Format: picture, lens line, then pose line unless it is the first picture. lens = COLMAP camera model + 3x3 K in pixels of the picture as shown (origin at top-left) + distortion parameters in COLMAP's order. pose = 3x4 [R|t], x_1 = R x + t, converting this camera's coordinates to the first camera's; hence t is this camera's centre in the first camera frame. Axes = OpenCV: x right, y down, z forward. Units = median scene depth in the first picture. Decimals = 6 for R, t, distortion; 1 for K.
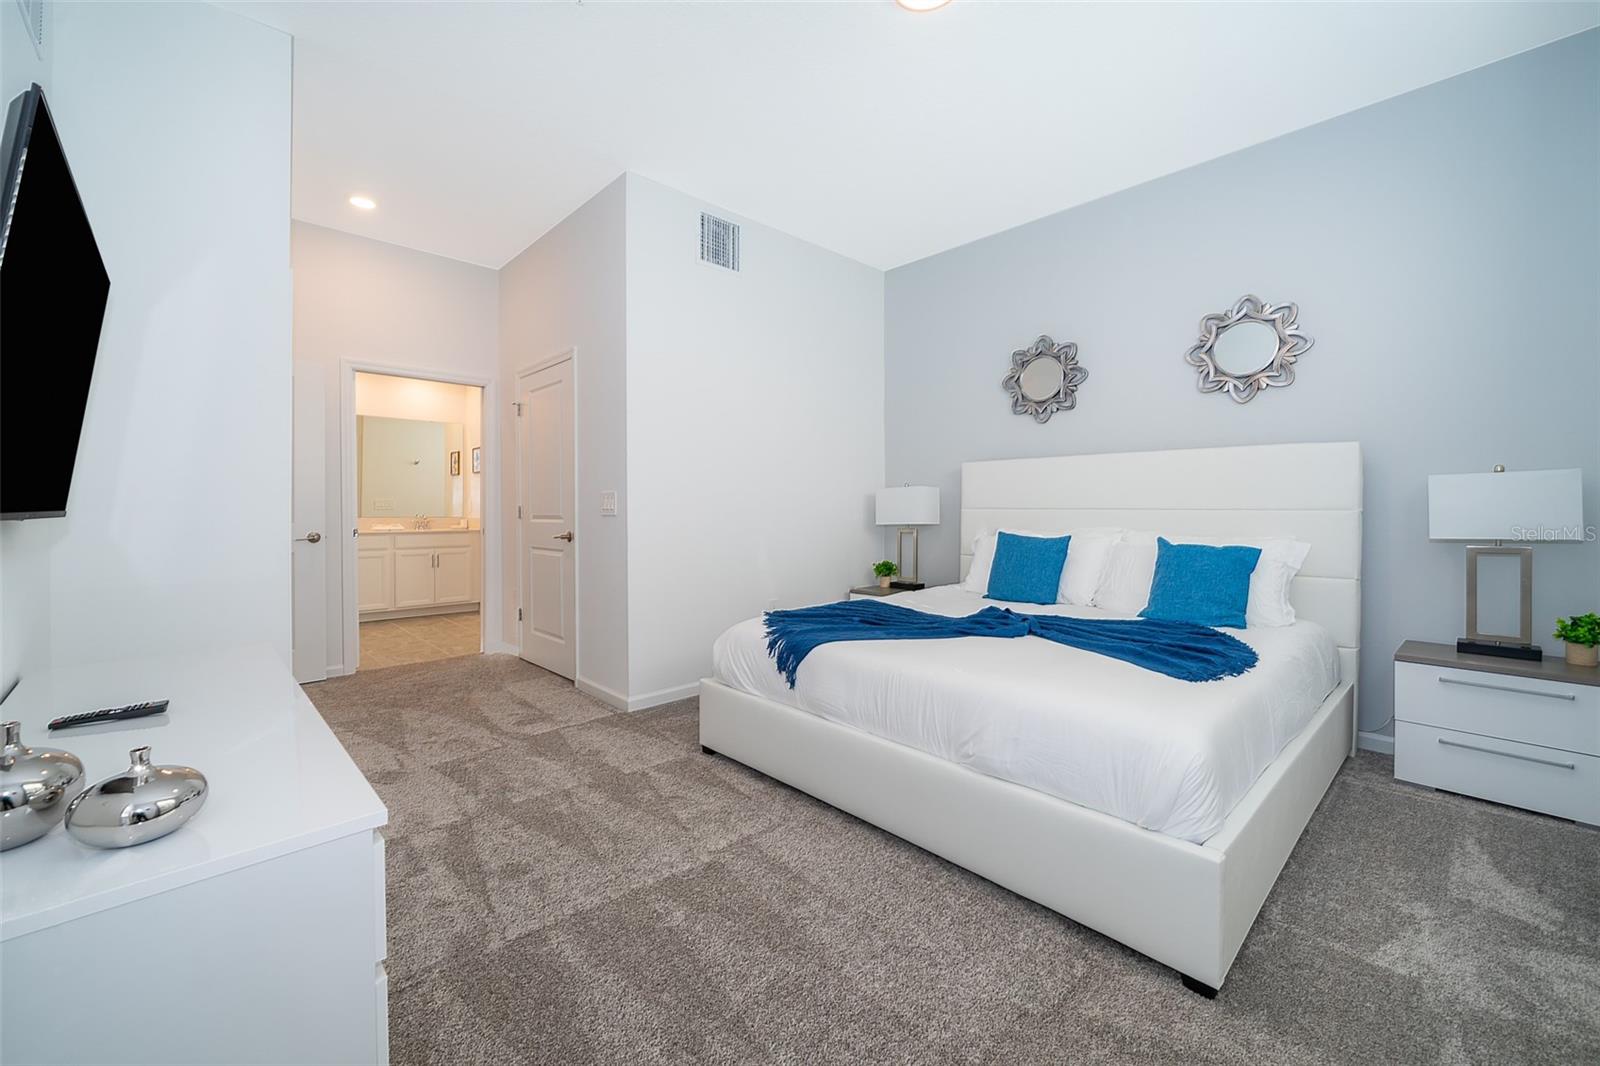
lens RADIAL K [[630.1, 0, 799.3], [0, 630.1, 514.4], [0, 0, 1]] dist [-0.010214, 0.000037]
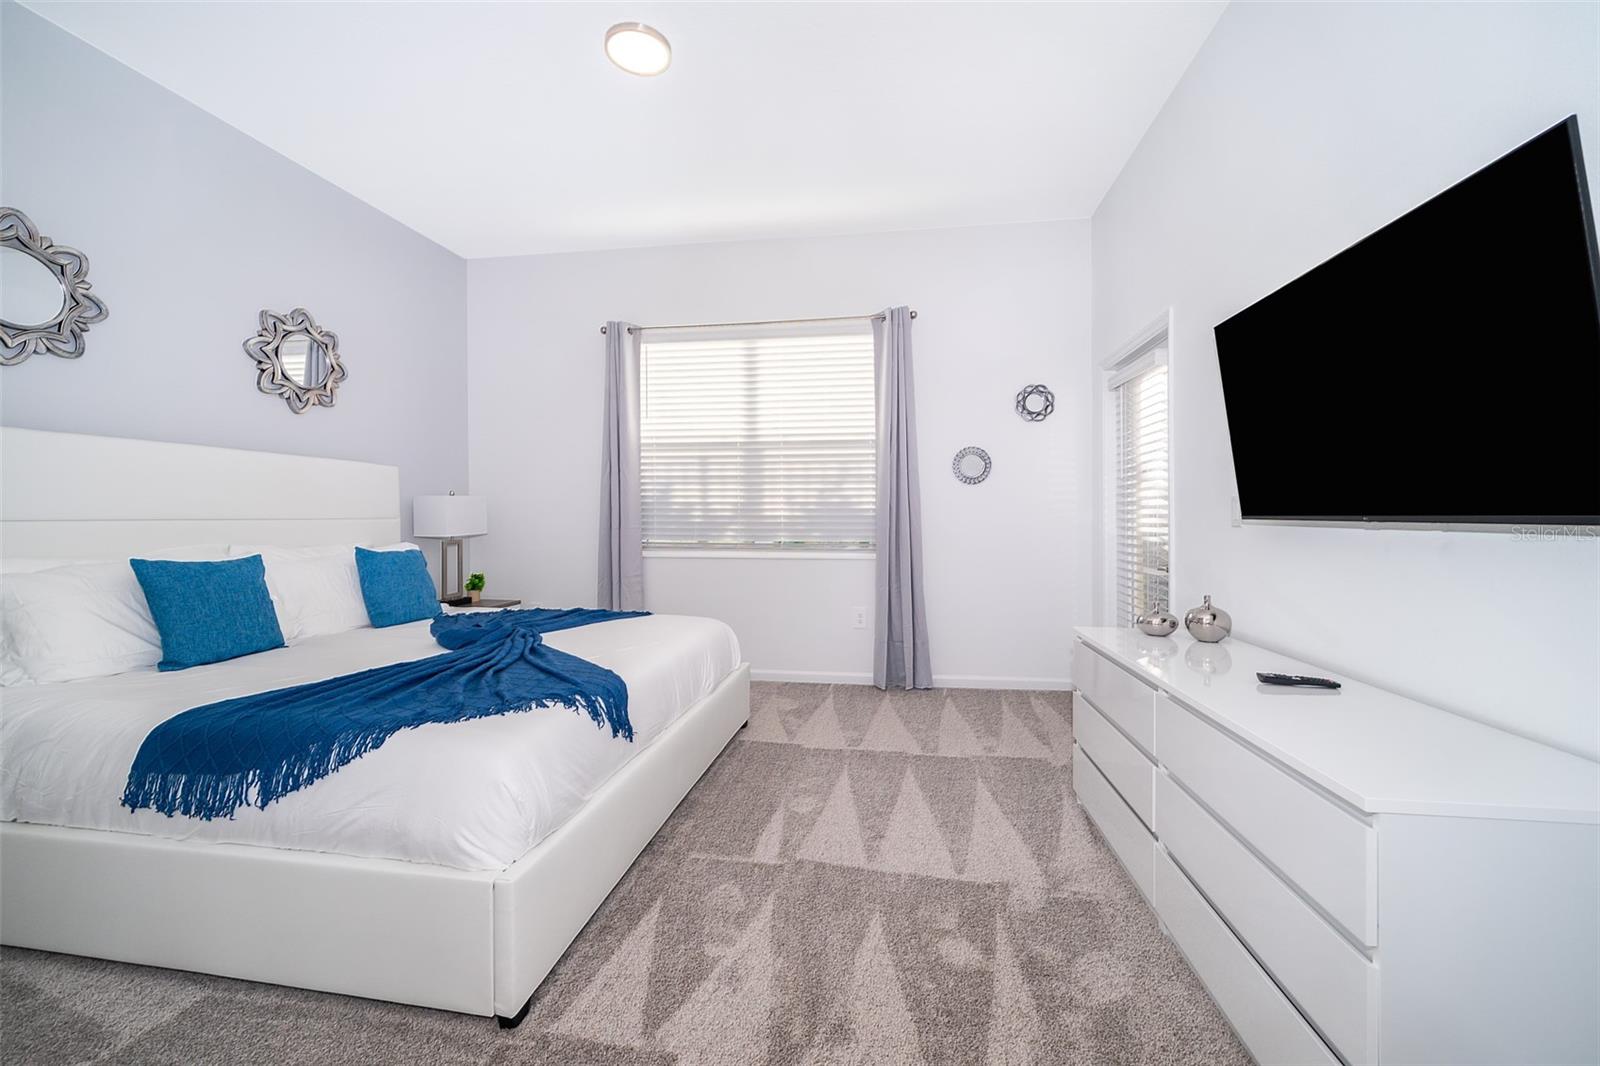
lens RADIAL K [[630.1, 0, 799.3], [0, 630.1, 514.4], [0, 0, 1]] dist [-0.010214, 0.000037]
pose [[-0.628981, -0.008615, 0.777373, -0.699676], [-0.005132, 0.999963, 0.006930, -0.029180], [-0.777404, 0.000369, -0.629002, 1.173779]]
